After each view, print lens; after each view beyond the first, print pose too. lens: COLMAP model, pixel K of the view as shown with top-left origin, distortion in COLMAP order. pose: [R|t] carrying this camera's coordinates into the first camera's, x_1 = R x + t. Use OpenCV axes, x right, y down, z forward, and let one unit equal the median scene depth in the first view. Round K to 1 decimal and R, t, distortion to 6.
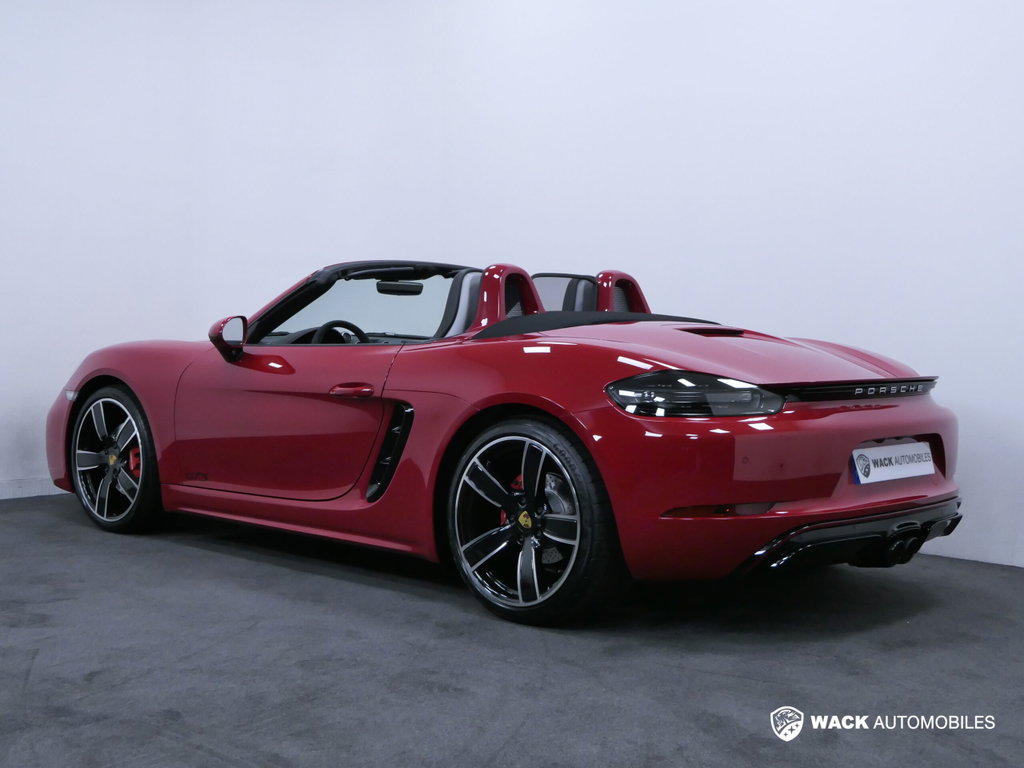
lens RADIAL K [[1461.1, 0, 509.0], [0, 1461.1, 387.0], [0, 0, 1]] dist [-0.122831, 0.000000]
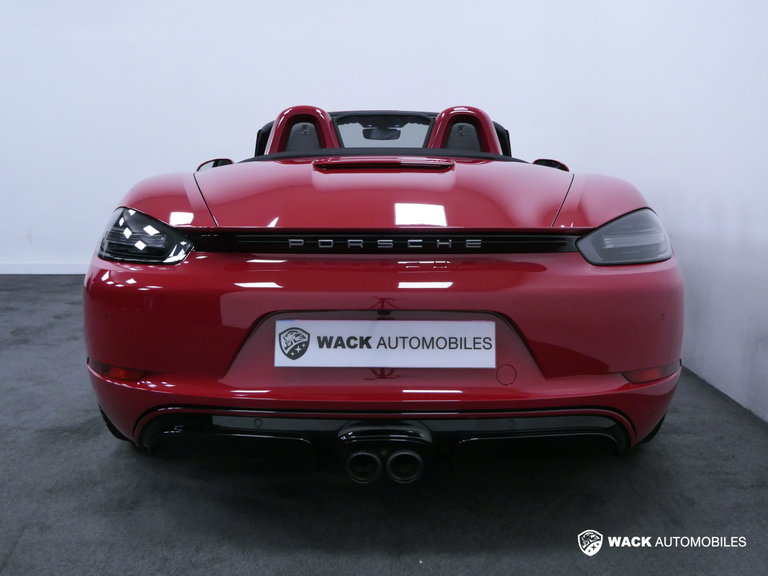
lens RADIAL K [[800.7, 0, 384.0], [0, 800.7, 288.5], [0, 0, 1]] dist [-0.078191, 0.000000]
pose [[0.721727, 0.107340, -0.683805, 0.442677], [-0.040133, 0.992730, 0.113475, -0.017623], [0.691014, -0.054455, 0.720788, 0.584910]]
